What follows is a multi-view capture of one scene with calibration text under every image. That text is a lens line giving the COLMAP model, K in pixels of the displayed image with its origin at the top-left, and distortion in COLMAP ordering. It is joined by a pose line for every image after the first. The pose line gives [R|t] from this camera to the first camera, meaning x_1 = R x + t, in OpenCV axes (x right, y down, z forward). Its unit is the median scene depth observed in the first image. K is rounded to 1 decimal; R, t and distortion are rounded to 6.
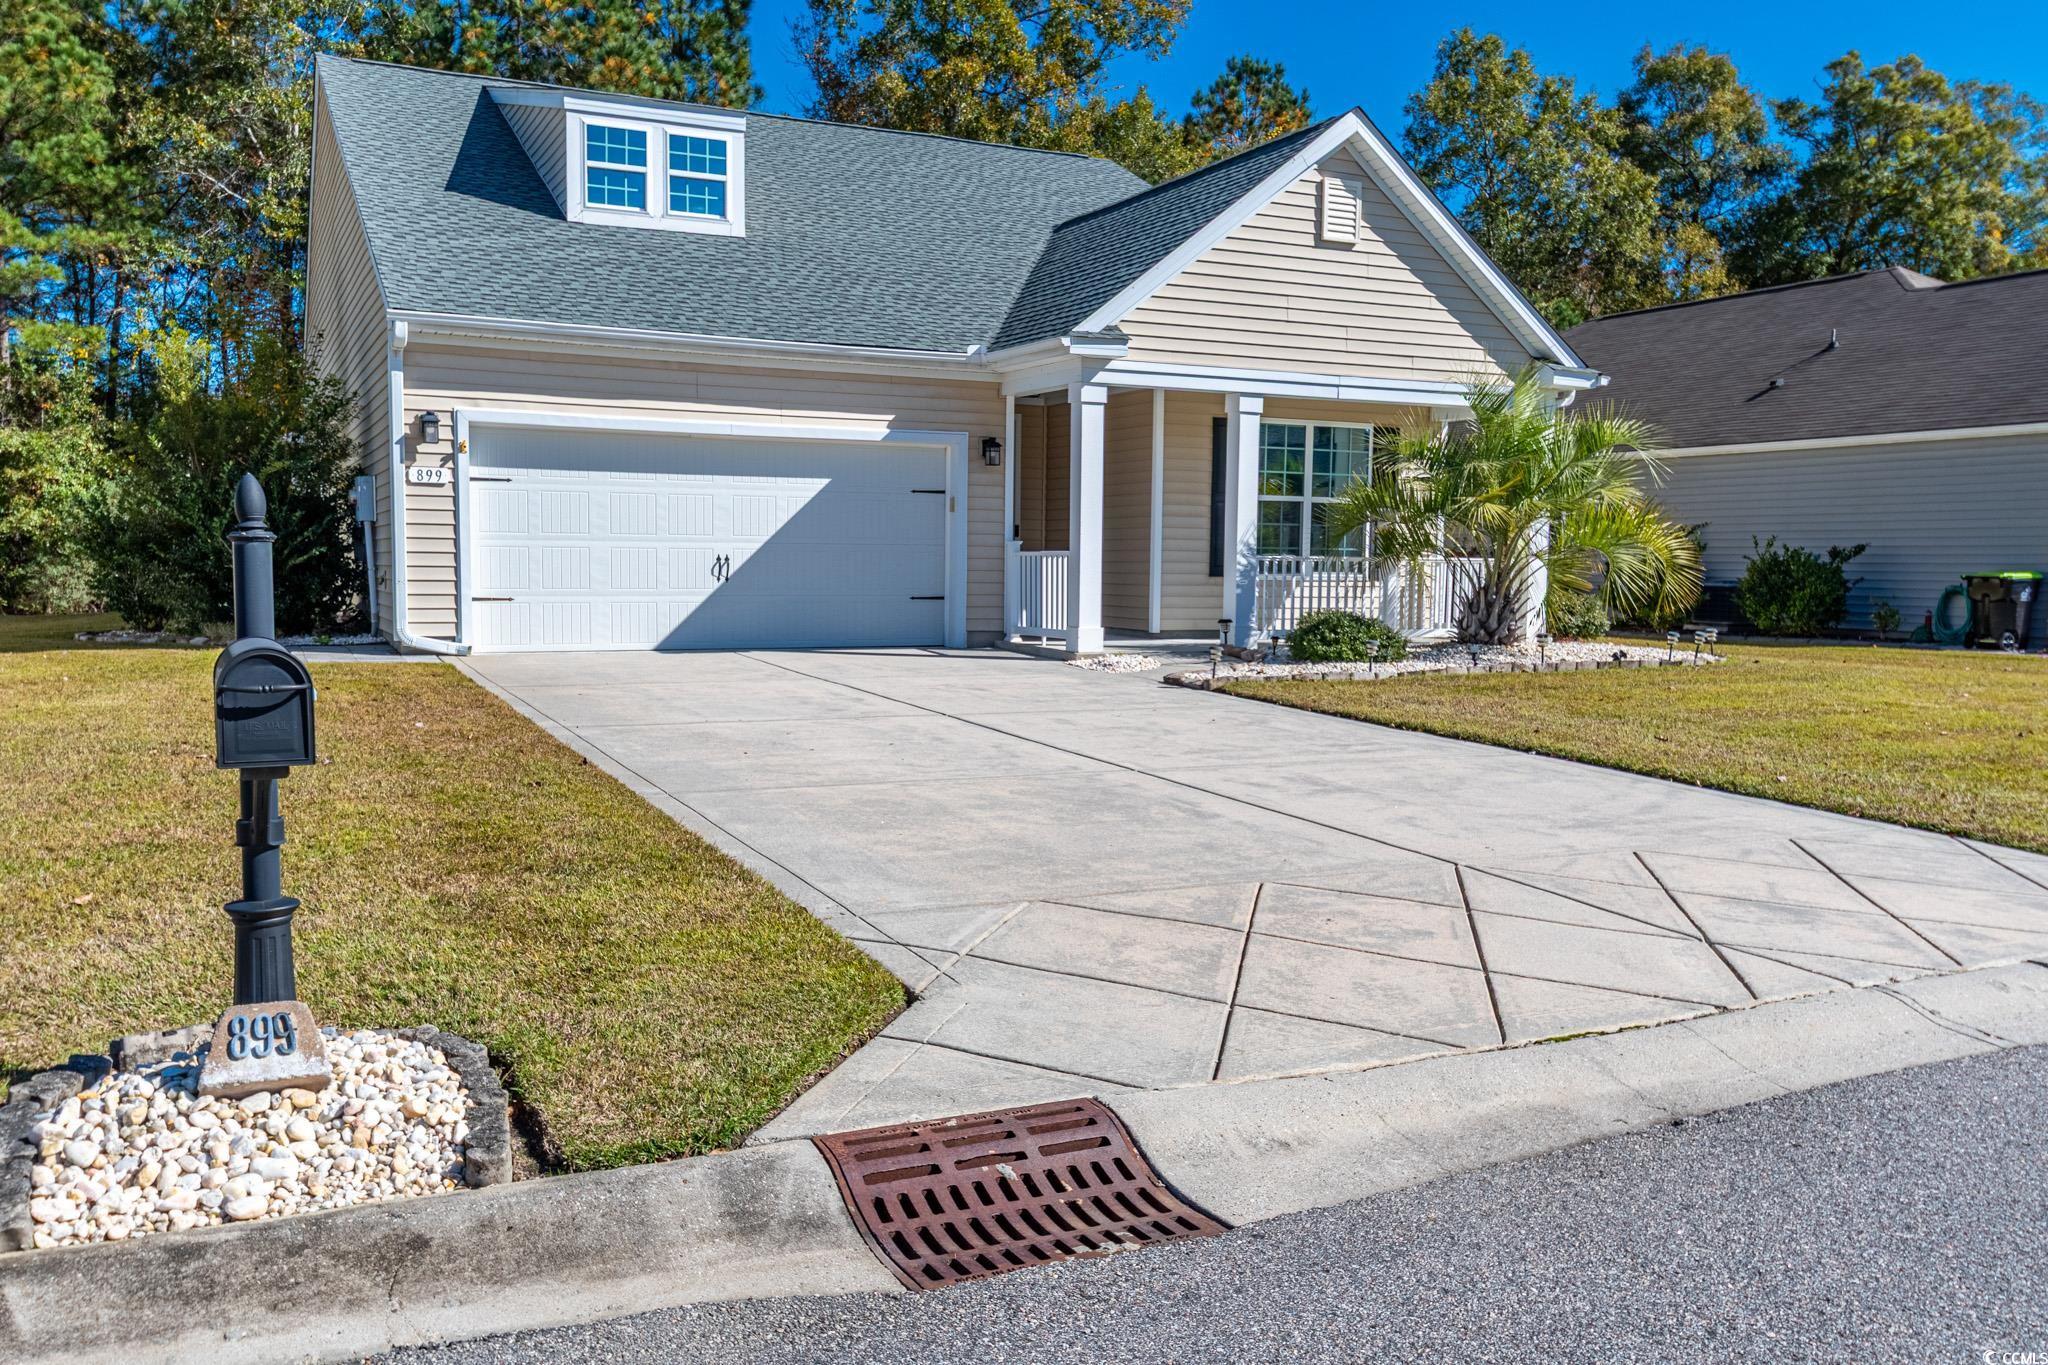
lens RADIAL K [[1634.1, 0, 1025.7], [0, 1634.1, 683.1], [0, 0, 1]] dist [0.014614, -0.018017]
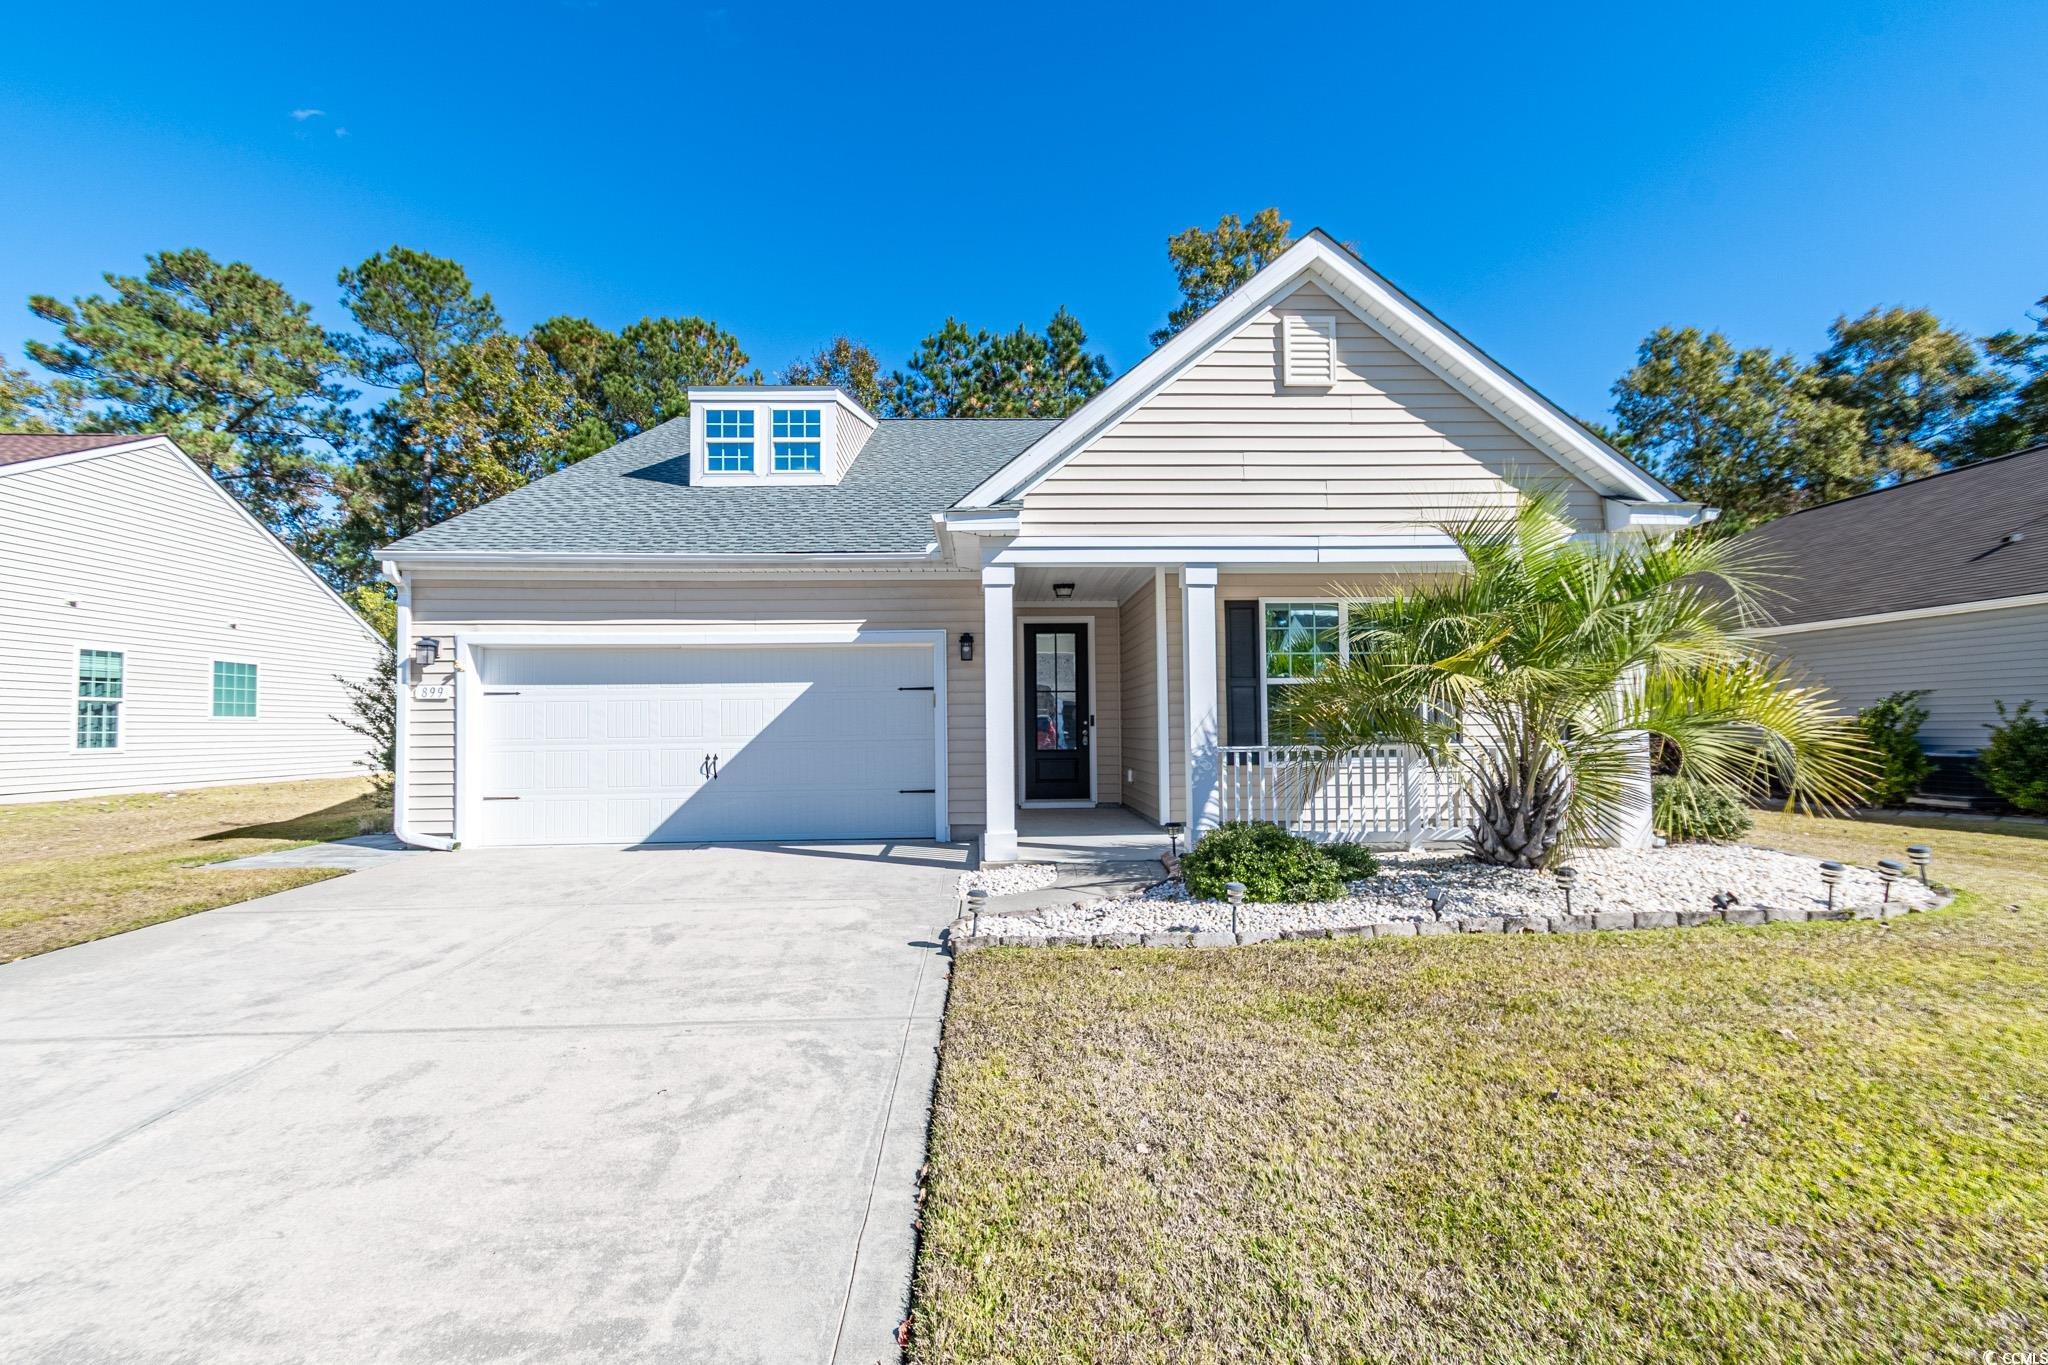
lens RADIAL K [[907.4, 0, 1015.8], [0, 907.4, 689.3], [0, 0, 1]] dist [0.001144, 0.002763]
pose [[0.917000, -0.039355, -0.396941, 0.214902], [-0.008166, 0.993060, -0.117322, -0.046678], [0.398803, 0.110826, 0.910315, 0.472299]]
